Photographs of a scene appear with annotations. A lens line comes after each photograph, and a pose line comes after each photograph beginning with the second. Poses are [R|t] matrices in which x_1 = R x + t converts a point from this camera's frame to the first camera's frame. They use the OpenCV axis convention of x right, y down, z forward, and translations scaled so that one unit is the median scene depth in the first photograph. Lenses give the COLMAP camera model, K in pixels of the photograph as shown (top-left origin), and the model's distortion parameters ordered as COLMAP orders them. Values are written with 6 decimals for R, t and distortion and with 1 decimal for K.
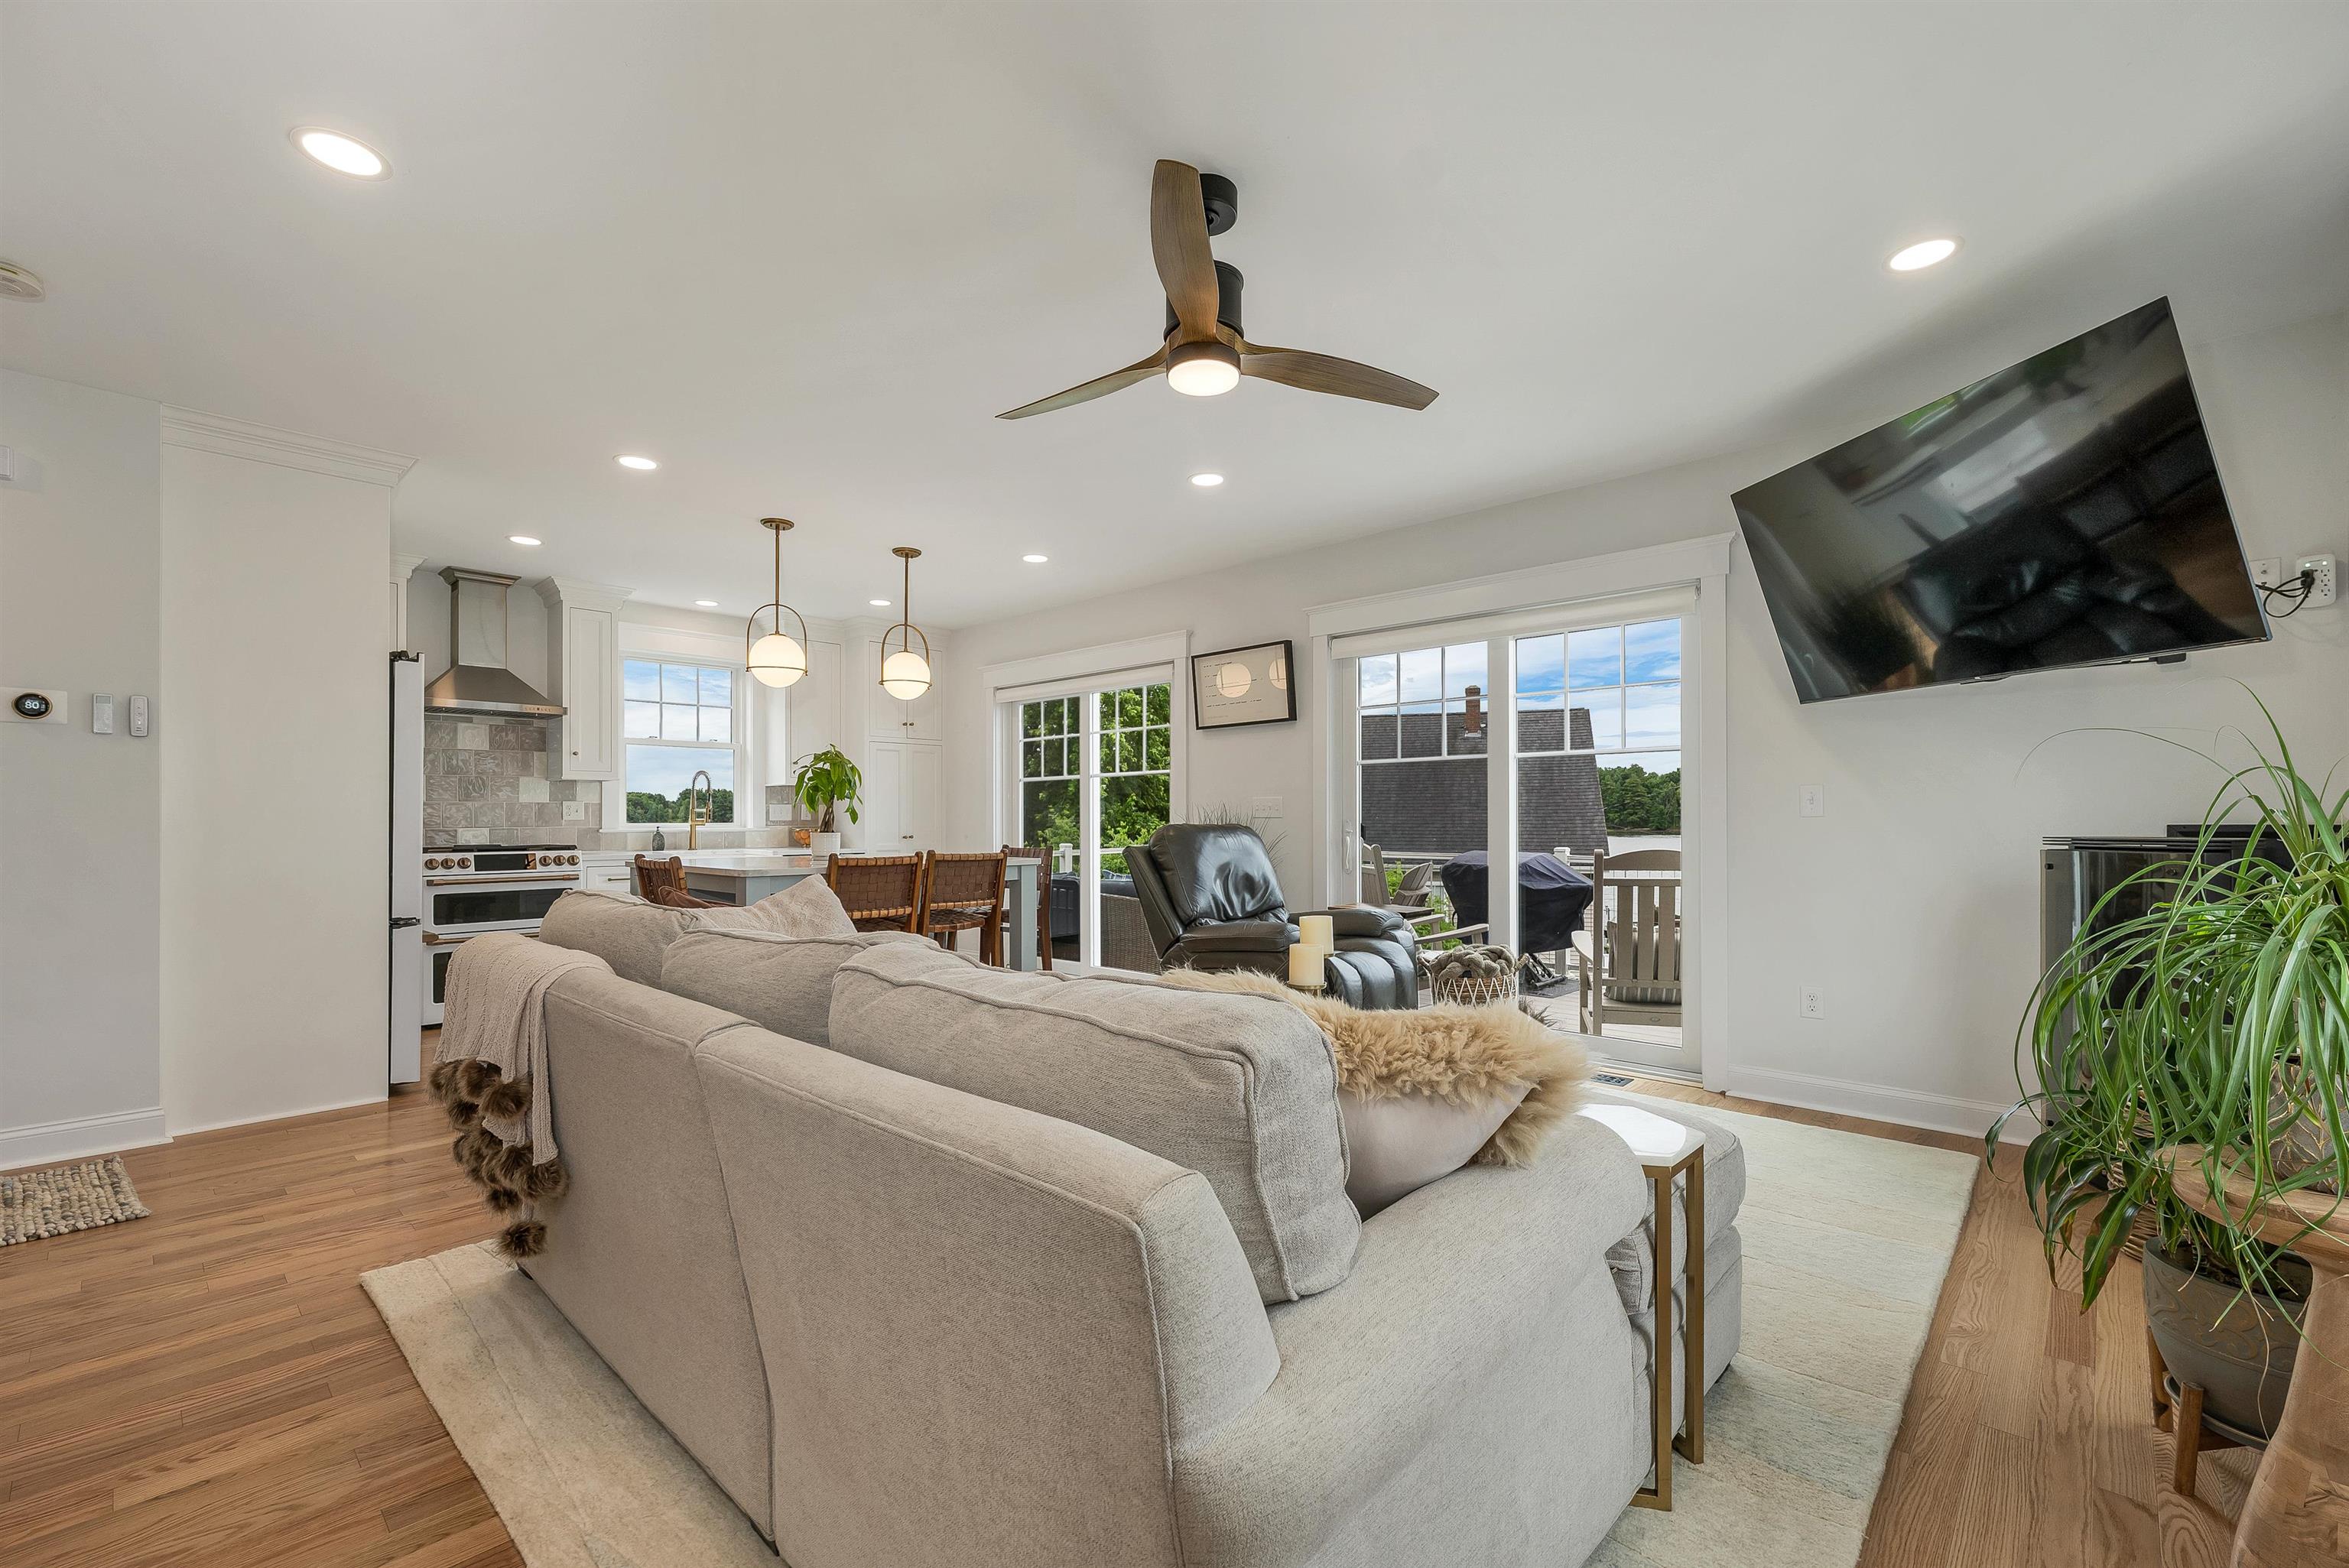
lens RADIAL K [[975.0, 0, 1176.2], [0, 975.0, 808.9], [0, 0, 1]] dist [0.001745, 0.000674]
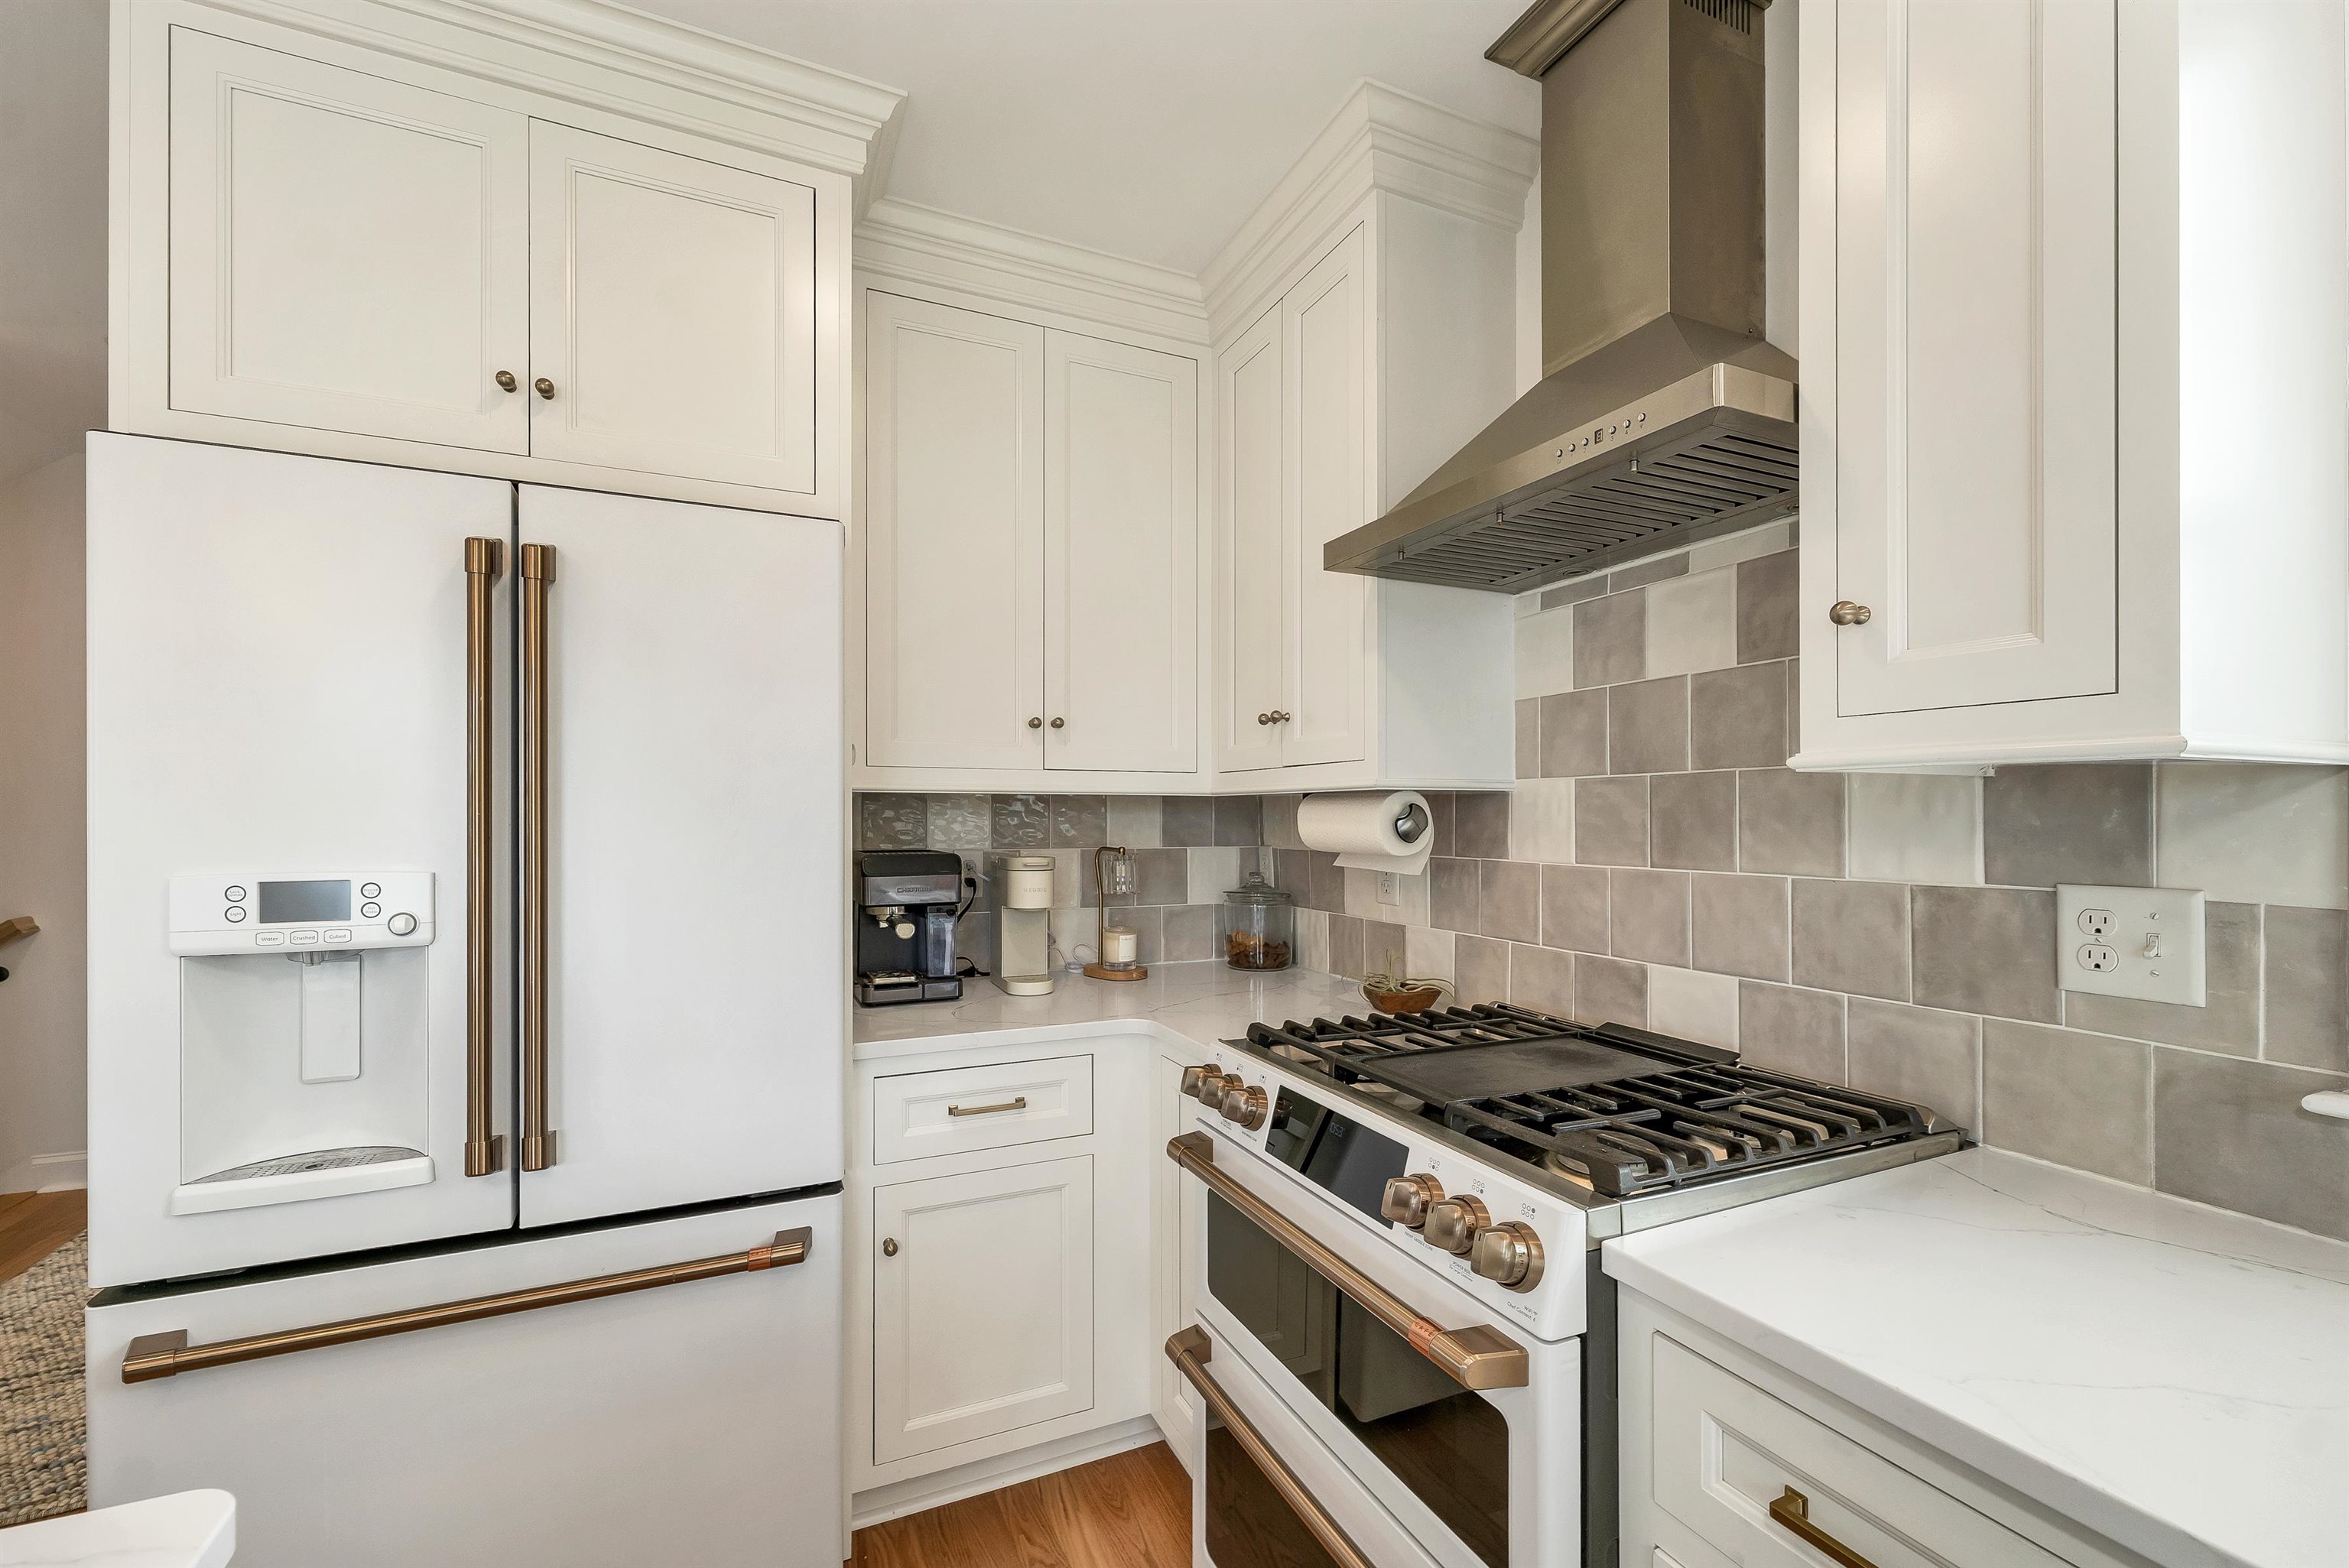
lens RADIAL K [[975.0, 0, 1176.2], [0, 975.0, 808.9], [0, 0, 1]] dist [0.001745, 0.000674]
pose [[-0.402259, -0.007467, -0.915495, -0.420783], [0.008830, 0.999889, -0.012036, -0.022445], [0.915483, -0.012926, -0.402148, 0.977220]]
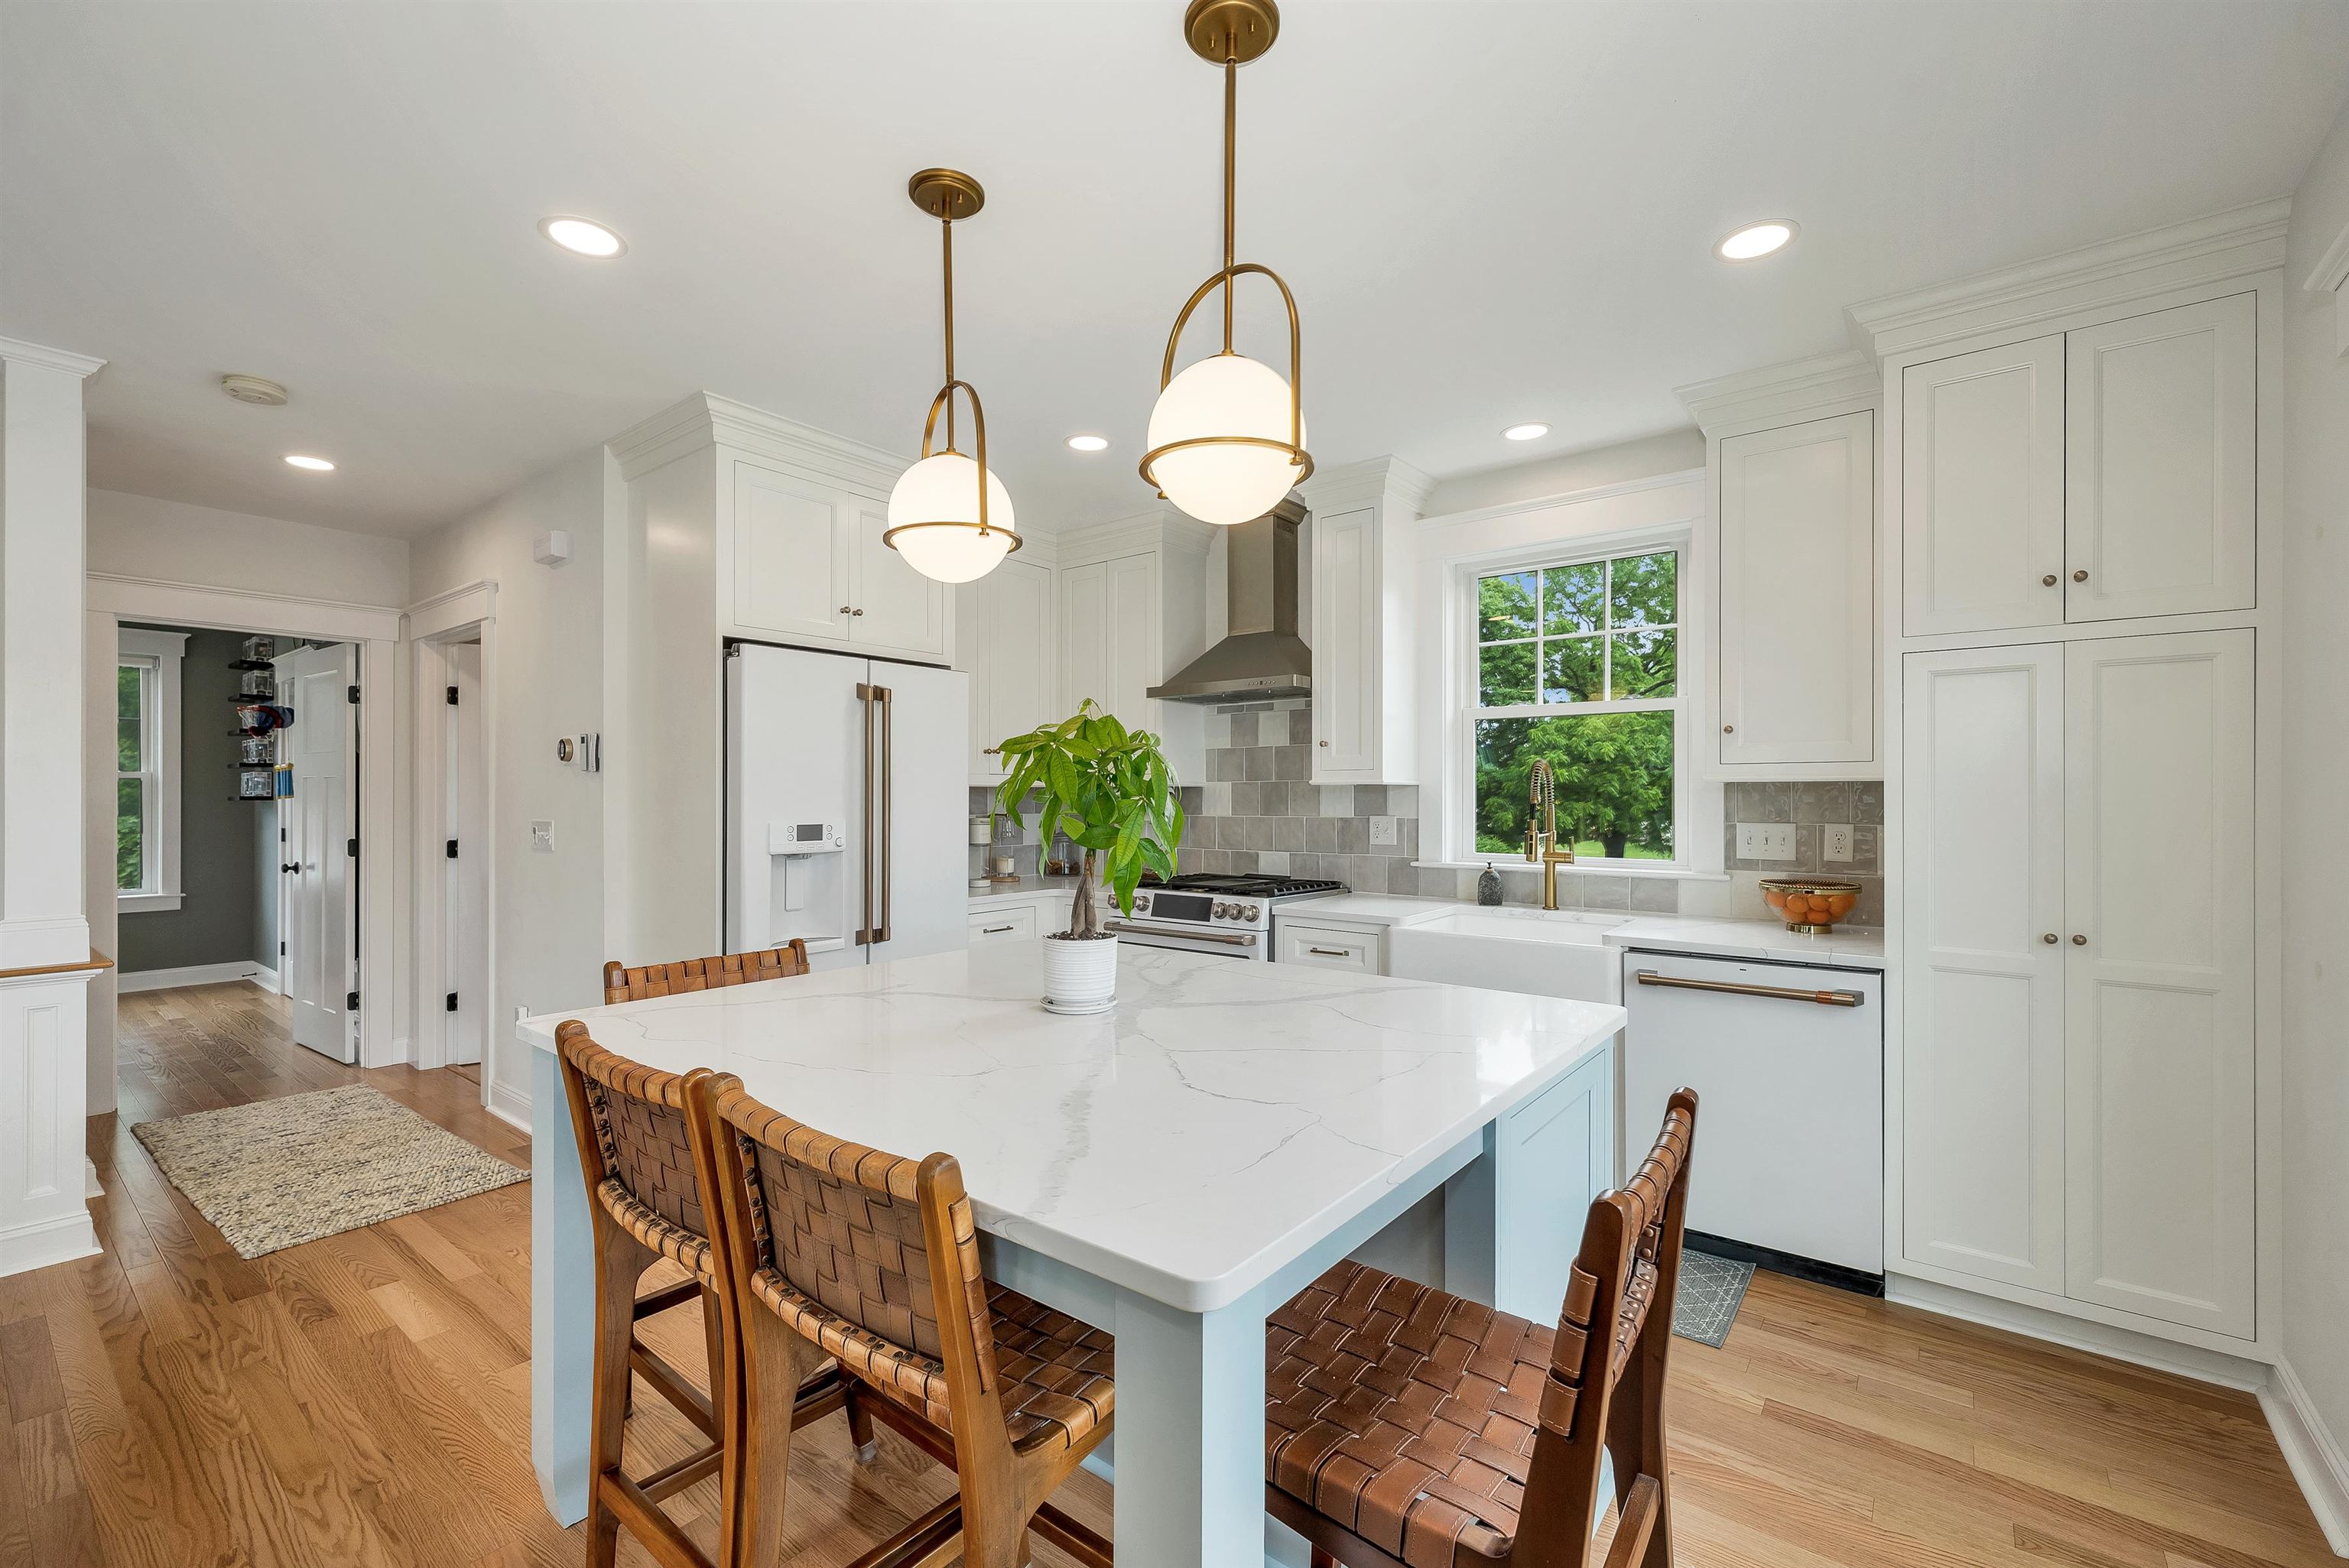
lens RADIAL K [[975.1, 0, 1186.1], [0, 975.1, 774.3], [0, 0, 1]] dist [-0.000061, 0.000211]
pose [[0.070337, -0.020994, -0.997302, 0.016999], [0.010757, 0.999736, -0.020287, -0.025288], [0.997465, -0.009301, 0.070544, 0.879424]]
